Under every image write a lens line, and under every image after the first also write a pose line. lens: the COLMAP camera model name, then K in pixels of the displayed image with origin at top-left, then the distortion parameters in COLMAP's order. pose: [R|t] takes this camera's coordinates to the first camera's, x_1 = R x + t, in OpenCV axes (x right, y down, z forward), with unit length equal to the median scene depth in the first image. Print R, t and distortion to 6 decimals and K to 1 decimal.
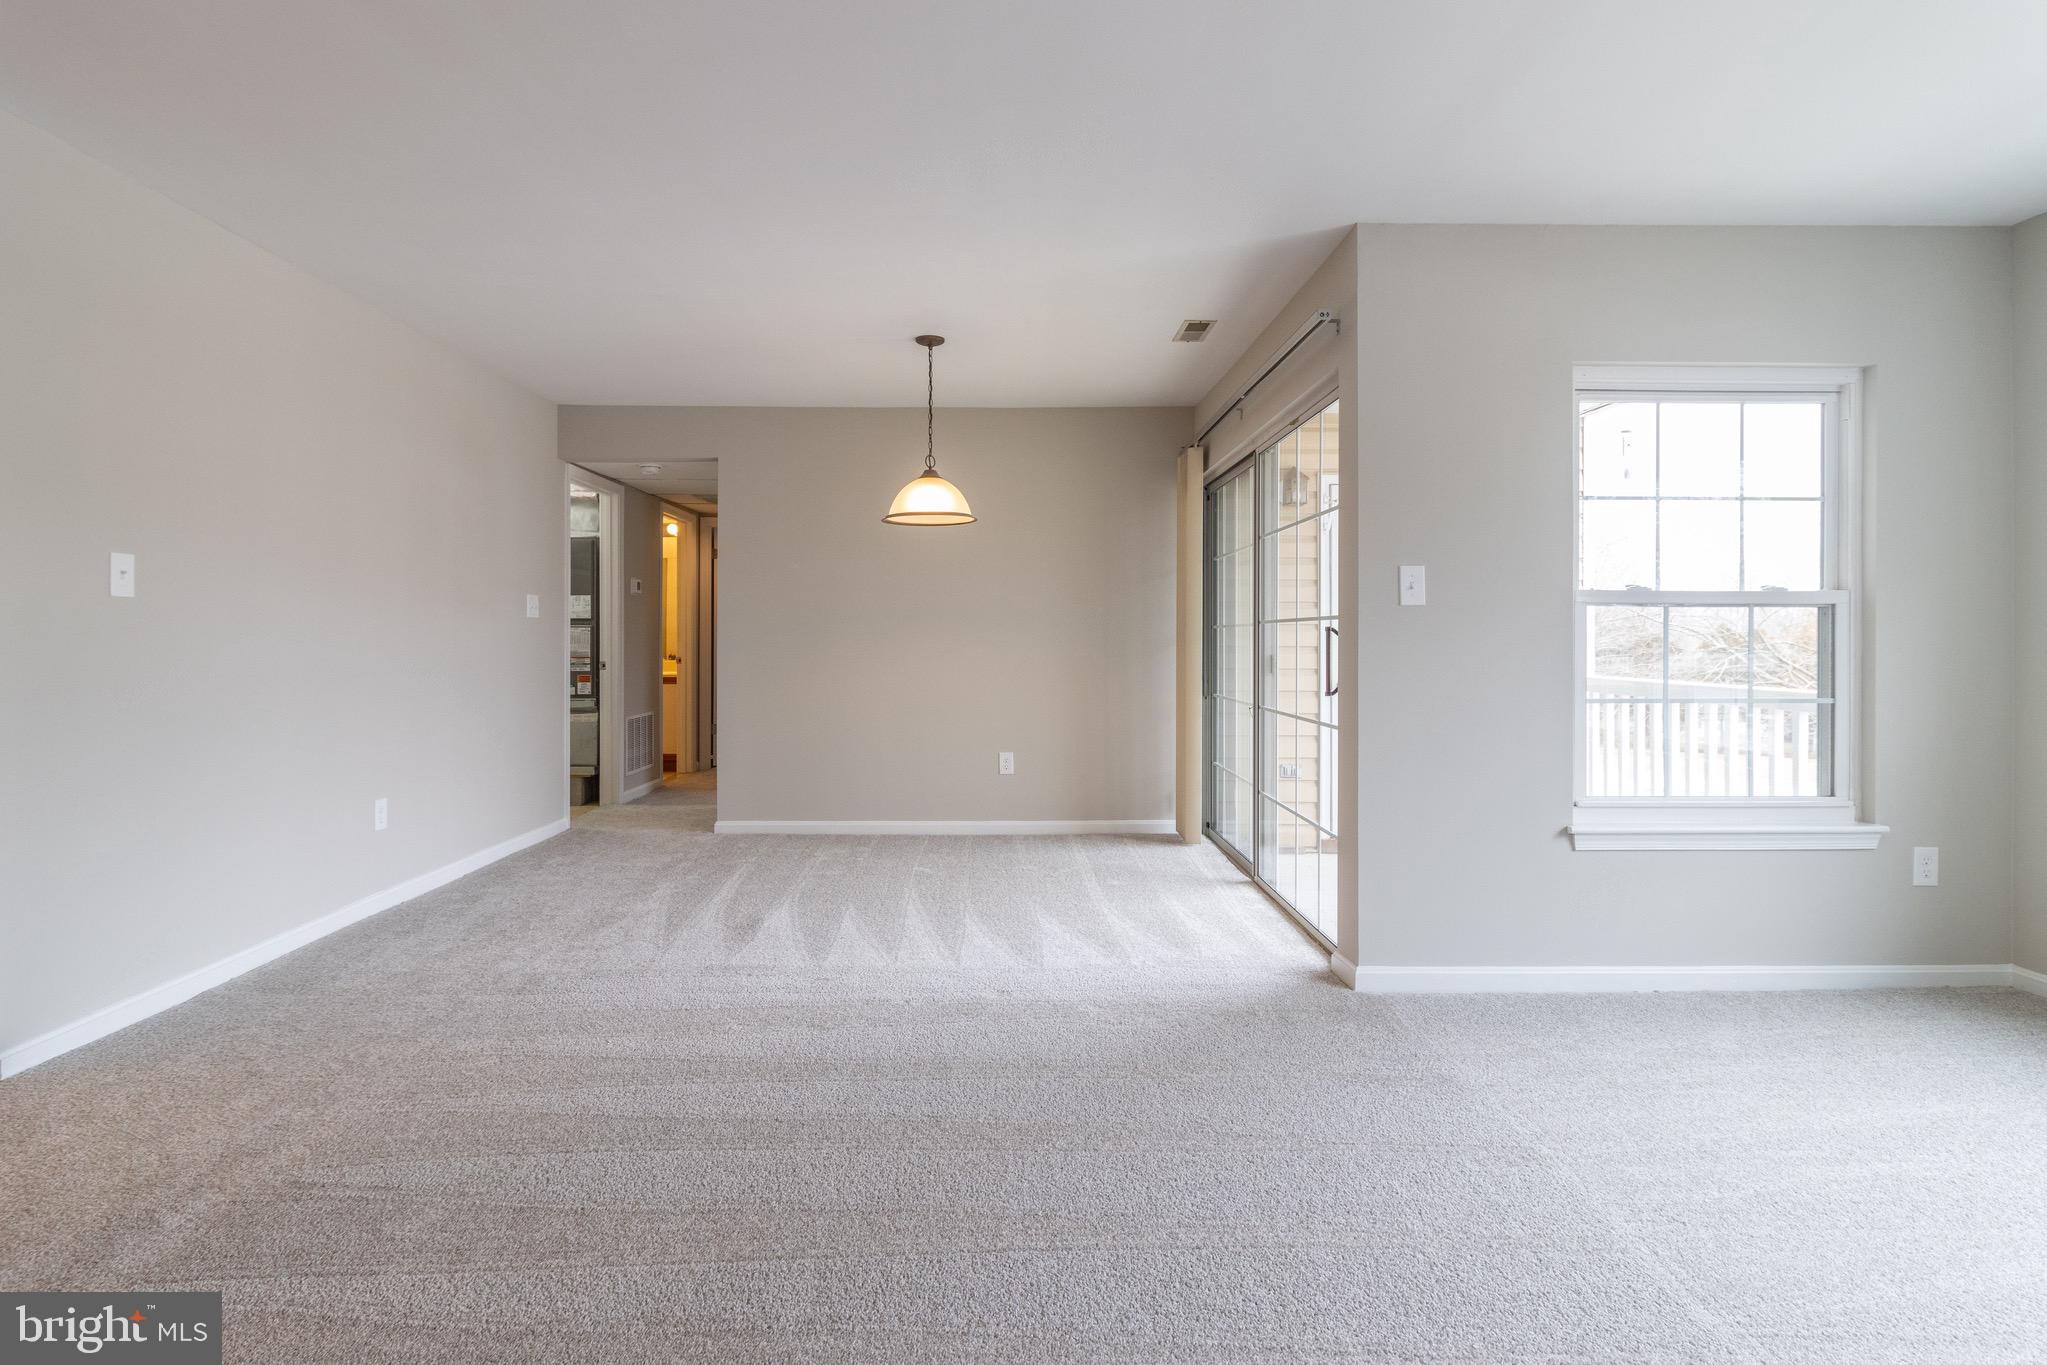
lens RADIAL K [[1020.7, 0, 1010.0], [0, 1020.7, 636.0], [0, 0, 1]] dist [-0.001304, -0.000204]
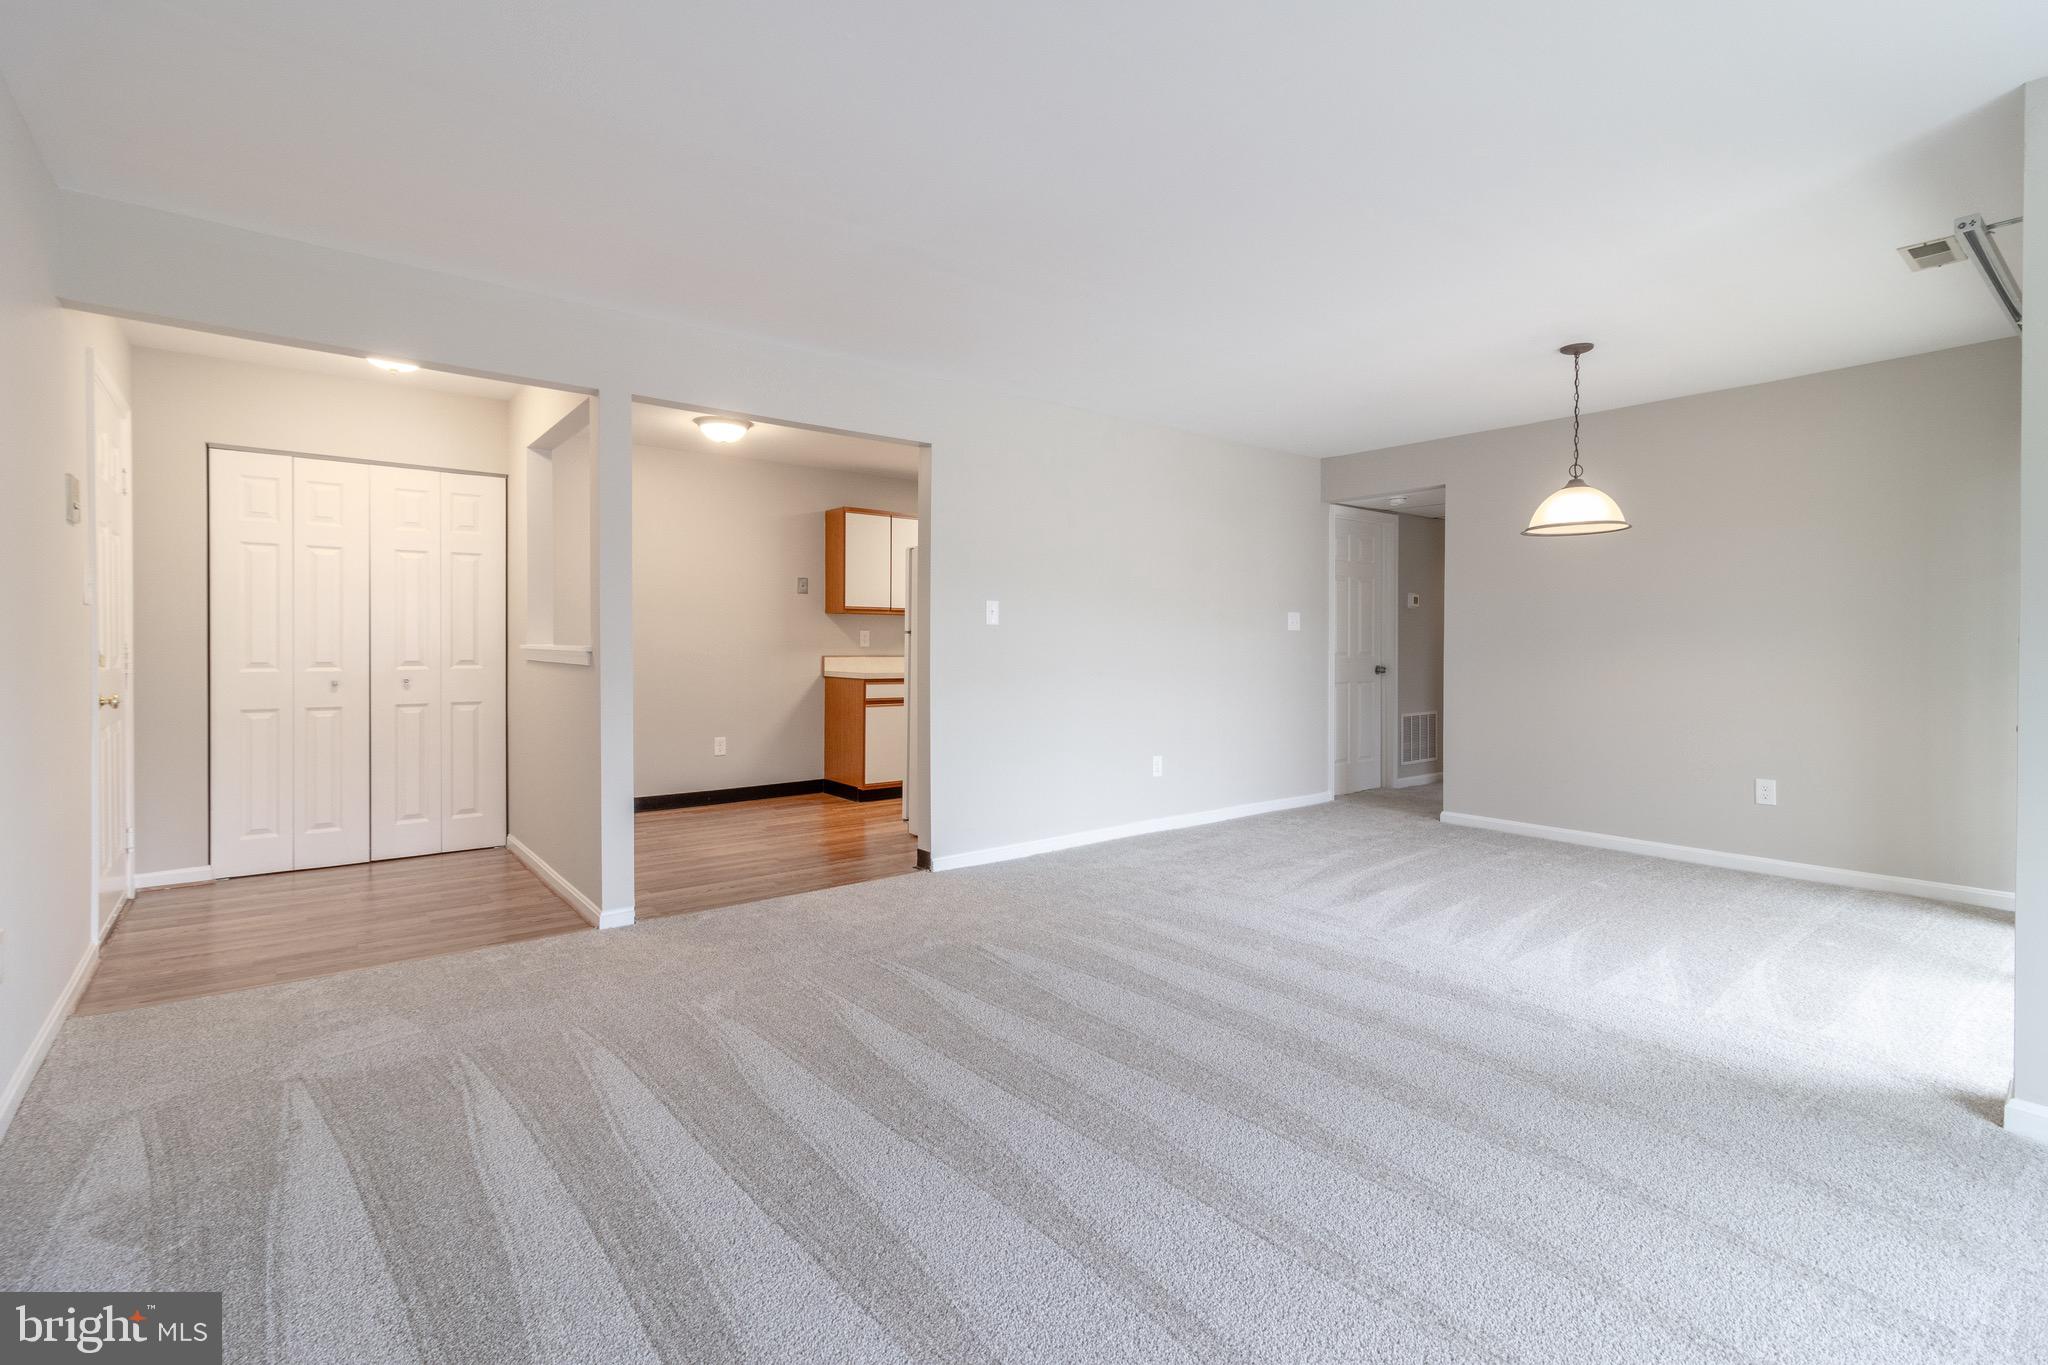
lens RADIAL K [[940.8, 0, 1028.7], [0, 940.8, 650.9], [0, 0, 1]] dist [0.001486, 0.000254]
pose [[0.614730, 0.007247, -0.788704, 0.422202], [0.001382, 0.999946, 0.010265, -0.007709], [0.788736, -0.007401, 0.614687, 0.021282]]
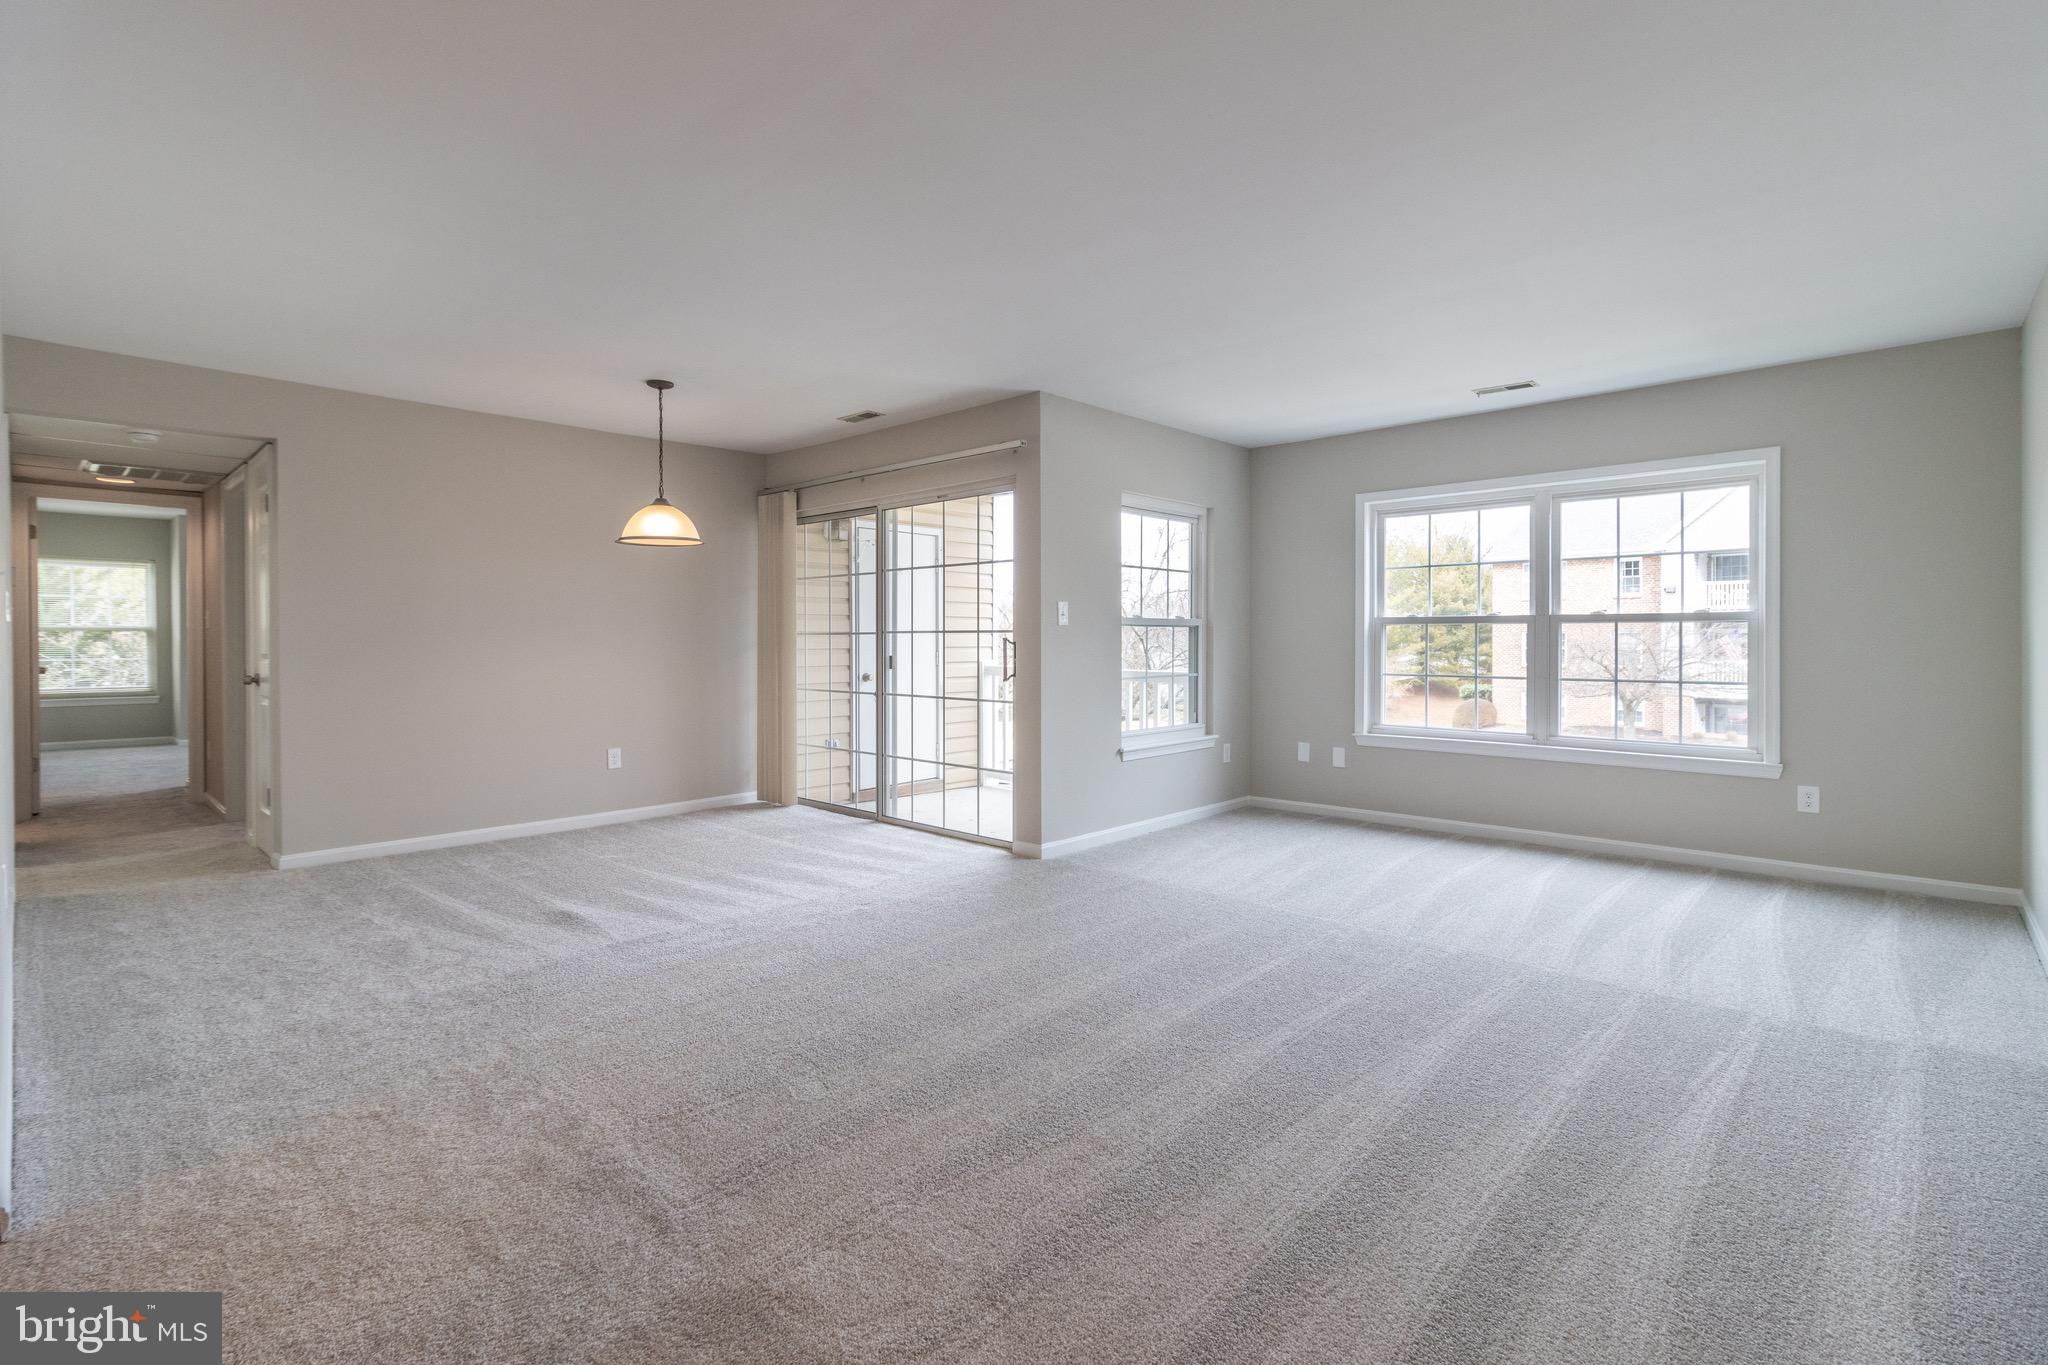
lens RADIAL K [[940.8, 0, 1028.7], [0, 940.8, 650.9], [0, 0, 1]] dist [0.001486, 0.000254]
pose [[0.694181, -0.012517, 0.719691, -0.731453], [-0.000308, 0.999844, 0.017686, -0.014769], [-0.719800, -0.012499, 0.694069, -0.032978]]
